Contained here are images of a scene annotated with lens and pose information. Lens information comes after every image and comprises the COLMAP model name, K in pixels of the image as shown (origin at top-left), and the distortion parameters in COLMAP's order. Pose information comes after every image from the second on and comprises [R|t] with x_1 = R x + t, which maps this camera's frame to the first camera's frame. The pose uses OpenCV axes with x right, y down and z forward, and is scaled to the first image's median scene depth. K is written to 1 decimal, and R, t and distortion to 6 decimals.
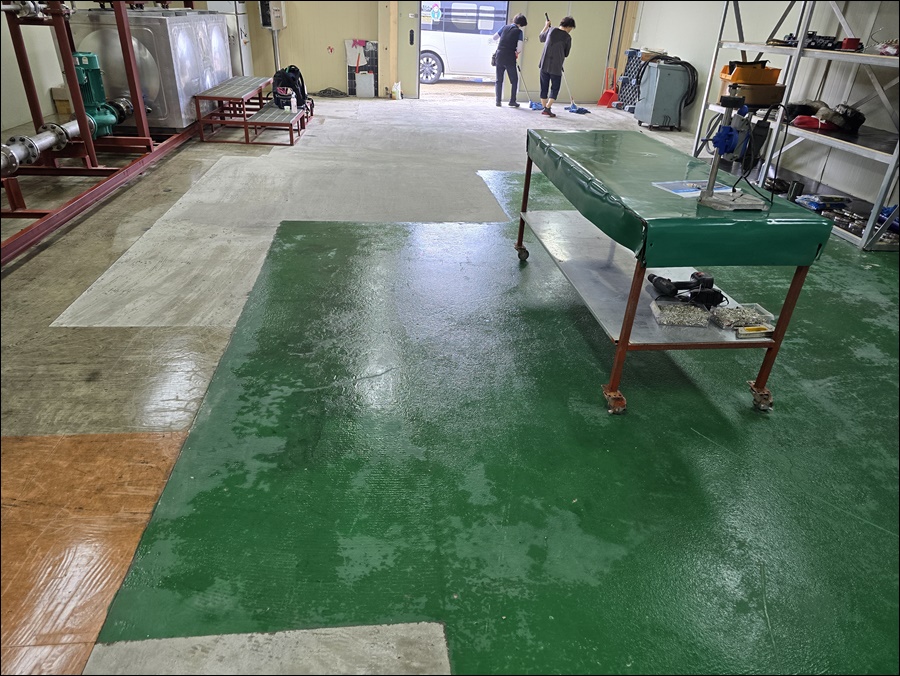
lens RADIAL K [[611.5, 0, 435.9], [0, 611.5, 357.0], [0, 0, 1]] dist [0.028146, -0.035006]
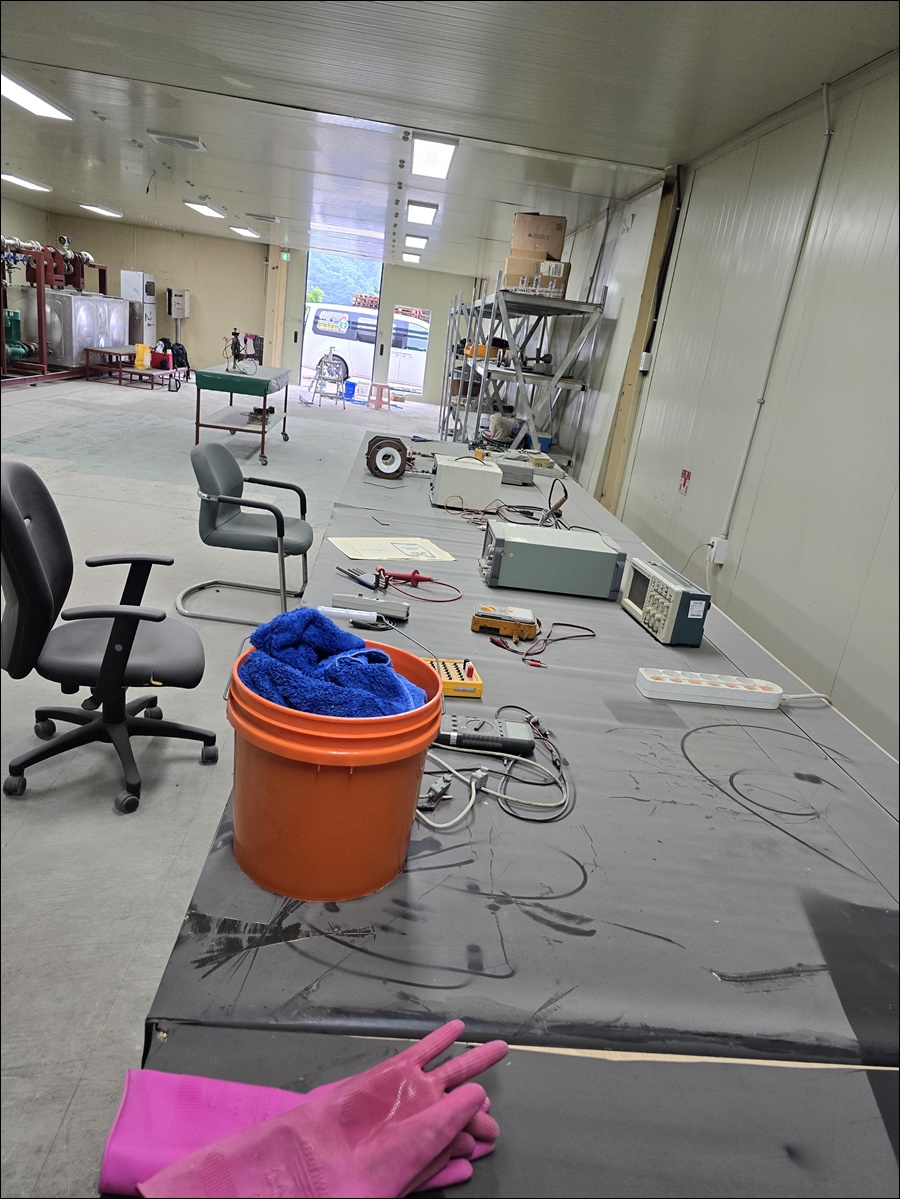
lens RADIAL K [[814.7, 0, 456.1], [0, 814.7, 608.2], [0, 0, 1]] dist [0.028146, -0.035006]
pose [[0.995316, 0.096140, 0.010125, 0.456103], [-0.092387, 0.976808, -0.193160, 0.411816], [-0.028461, 0.191320, 0.981115, -0.705565]]
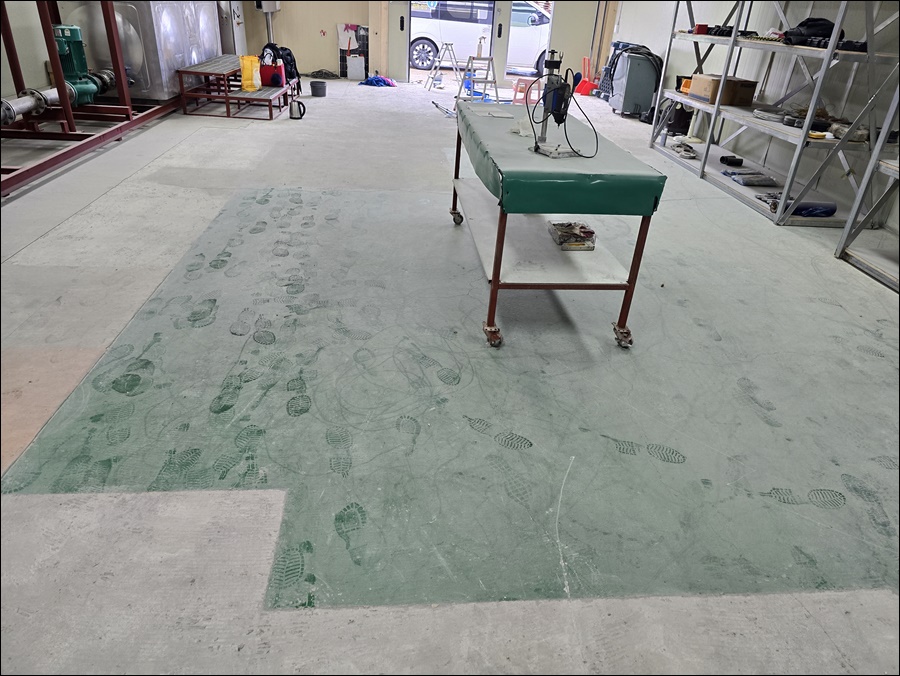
lens RADIAL K [[611.5, 0, 450.1], [0, 611.5, 337.1], [0, 0, 1]] dist [0.028146, -0.035006]
pose [[0.999676, 0.024650, 0.006360, 0.071885], [-0.024561, 0.999604, -0.013726, 0.032492], [-0.006696, 0.013565, 0.999886, -0.046456]]
